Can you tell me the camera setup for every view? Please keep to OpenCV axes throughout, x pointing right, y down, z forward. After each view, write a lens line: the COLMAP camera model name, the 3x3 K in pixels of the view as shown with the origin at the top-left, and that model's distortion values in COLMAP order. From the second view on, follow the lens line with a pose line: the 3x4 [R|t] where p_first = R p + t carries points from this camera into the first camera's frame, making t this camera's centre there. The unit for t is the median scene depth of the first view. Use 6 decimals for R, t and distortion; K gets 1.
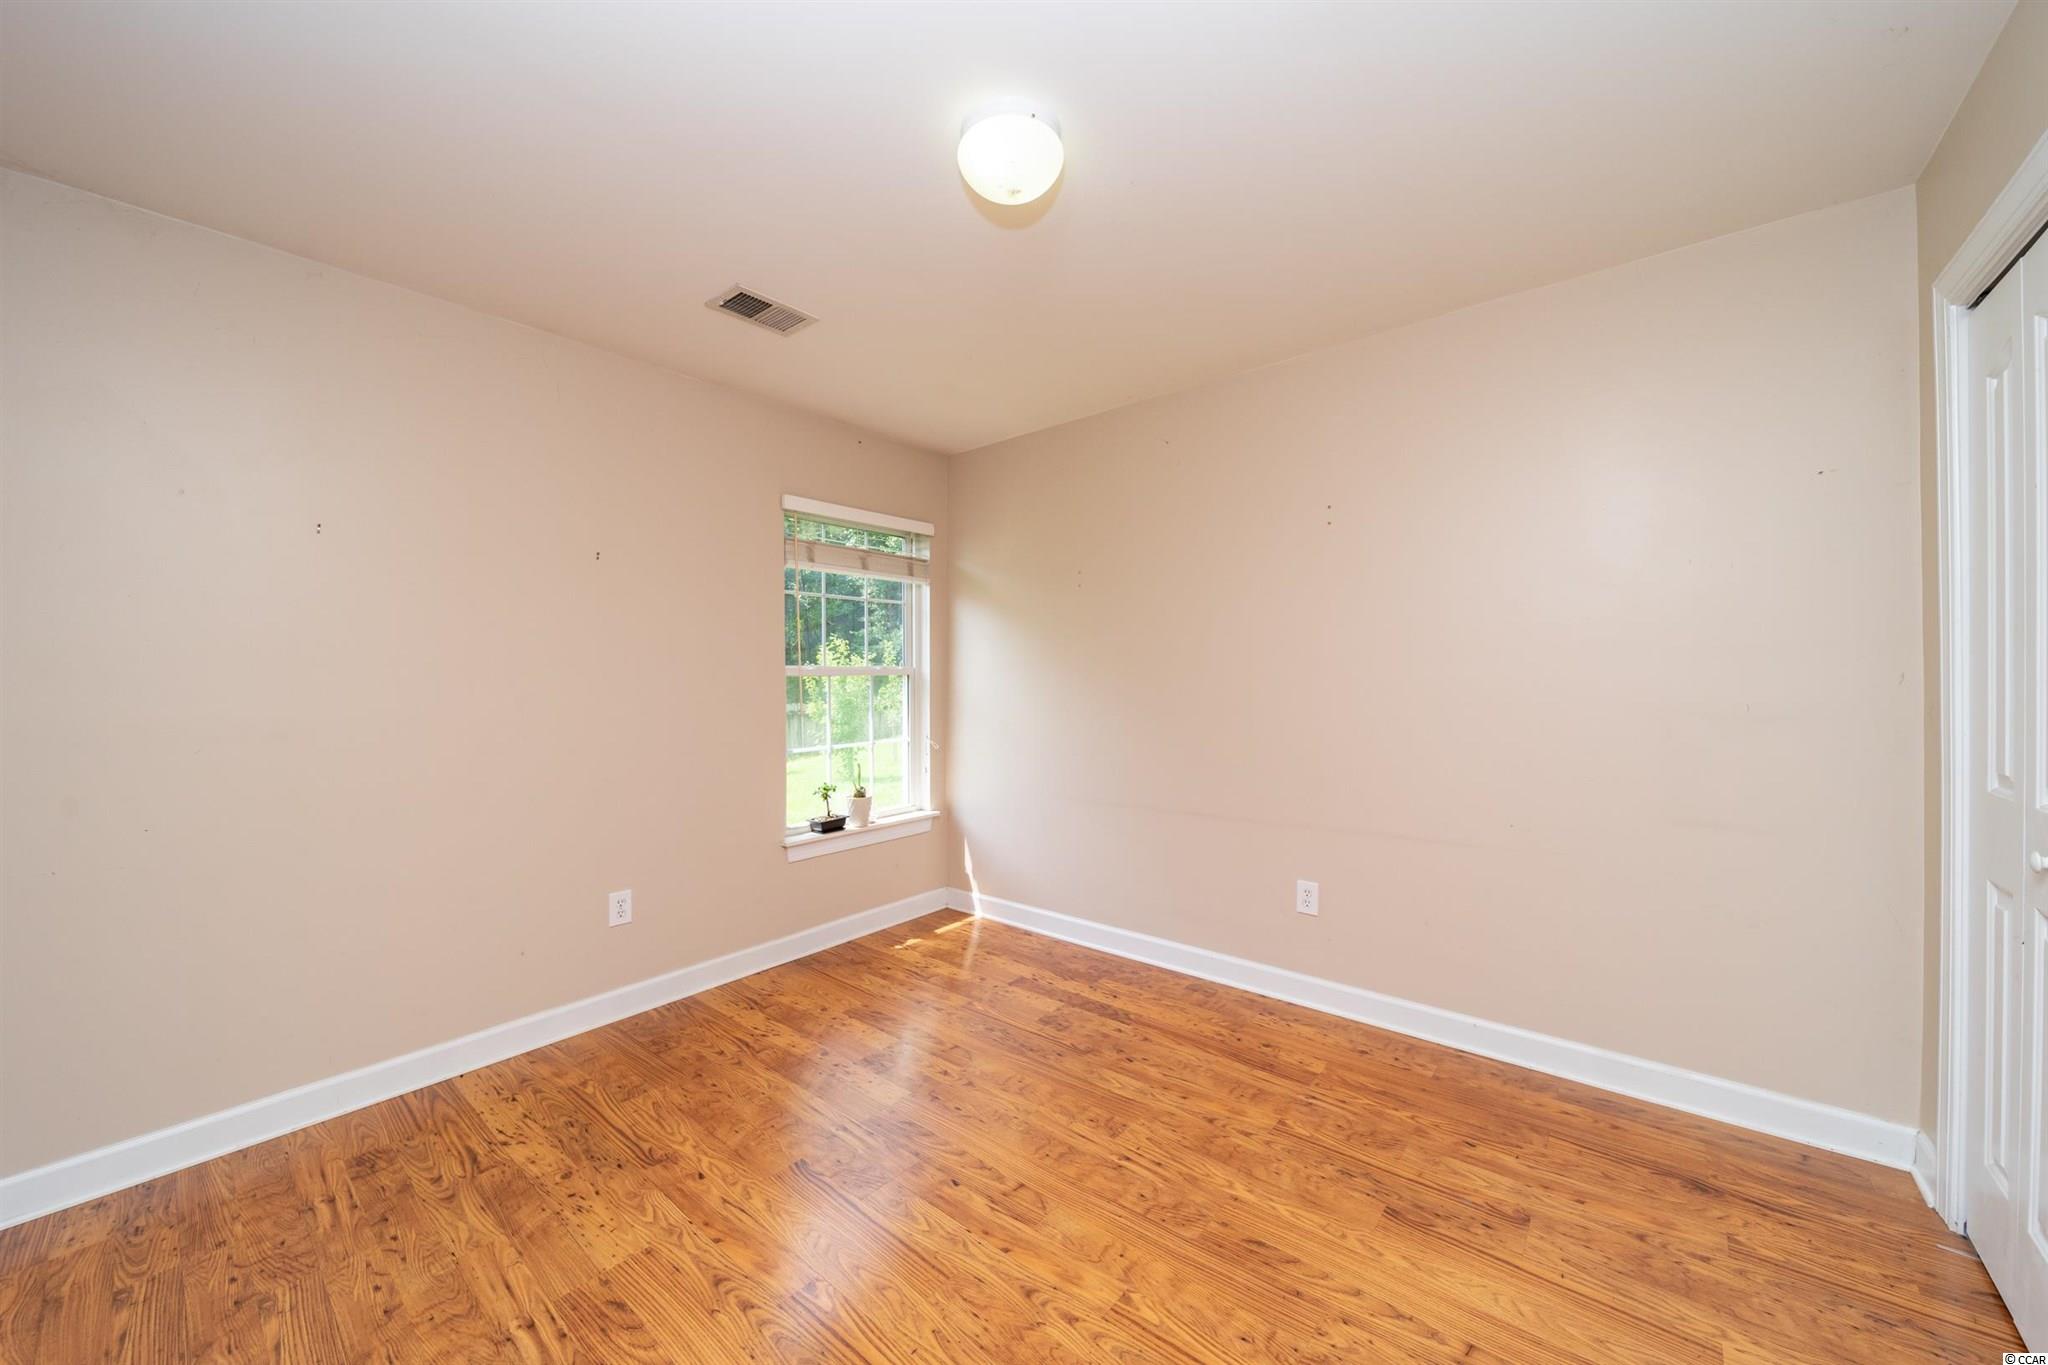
lens RADIAL K [[732.3, 0, 1022.5], [0, 732.3, 685.1], [0, 0, 1]] dist [0.002944, -0.003602]
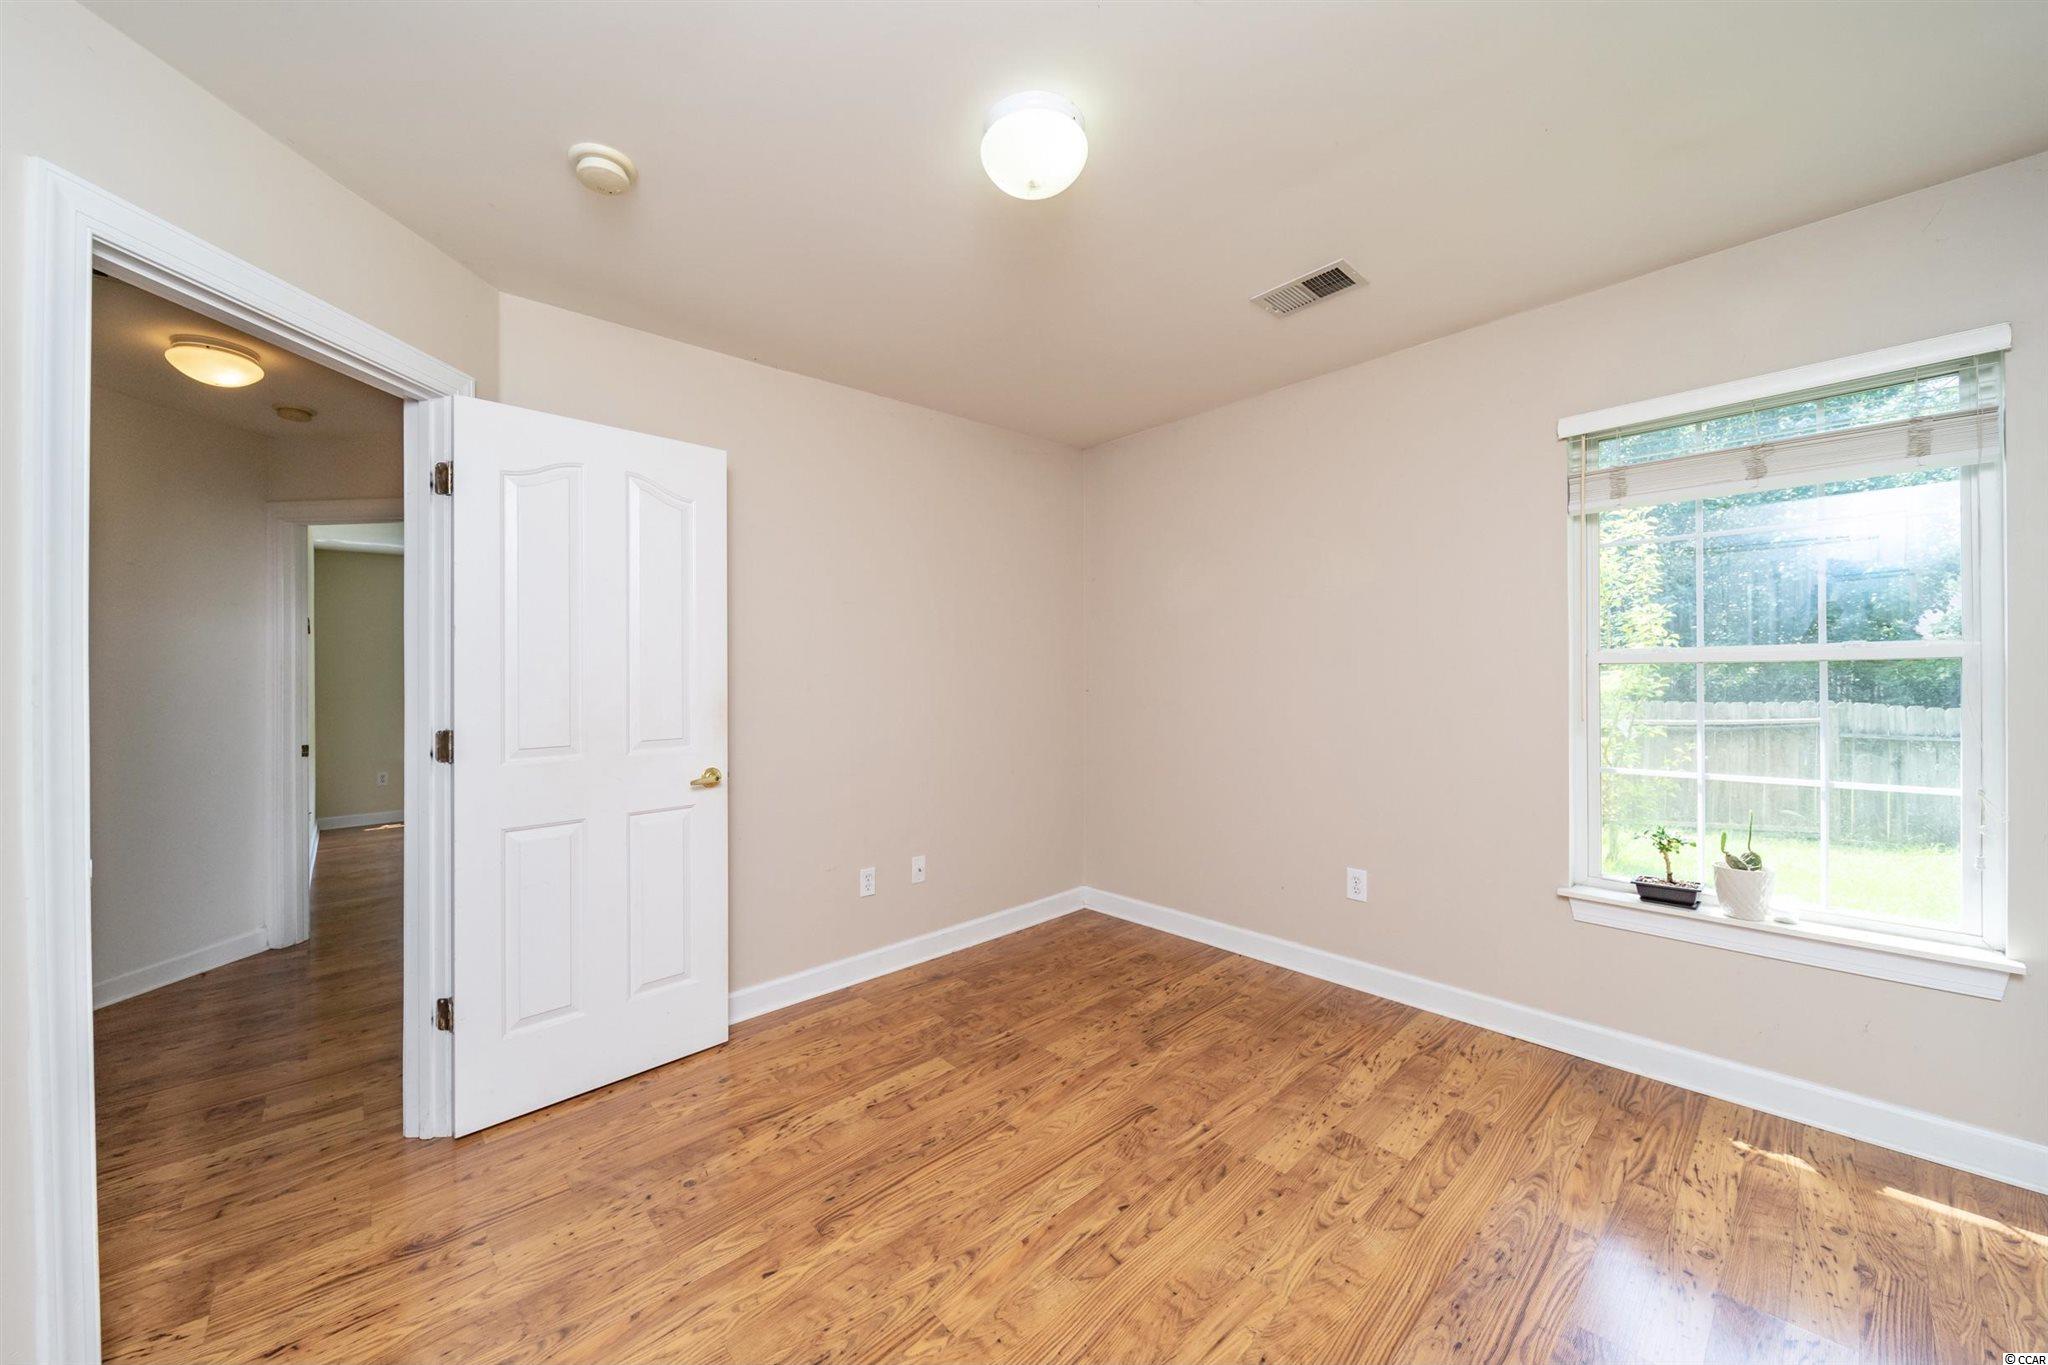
lens RADIAL K [[732.3, 0, 1022.5], [0, 732.3, 685.1], [0, 0, 1]] dist [0.002944, -0.003602]
pose [[-0.128559, 0.027009, -0.991334, 0.658194], [0.006245, 0.999631, 0.026426, -0.022085], [0.991682, -0.002794, -0.128681, 0.765324]]
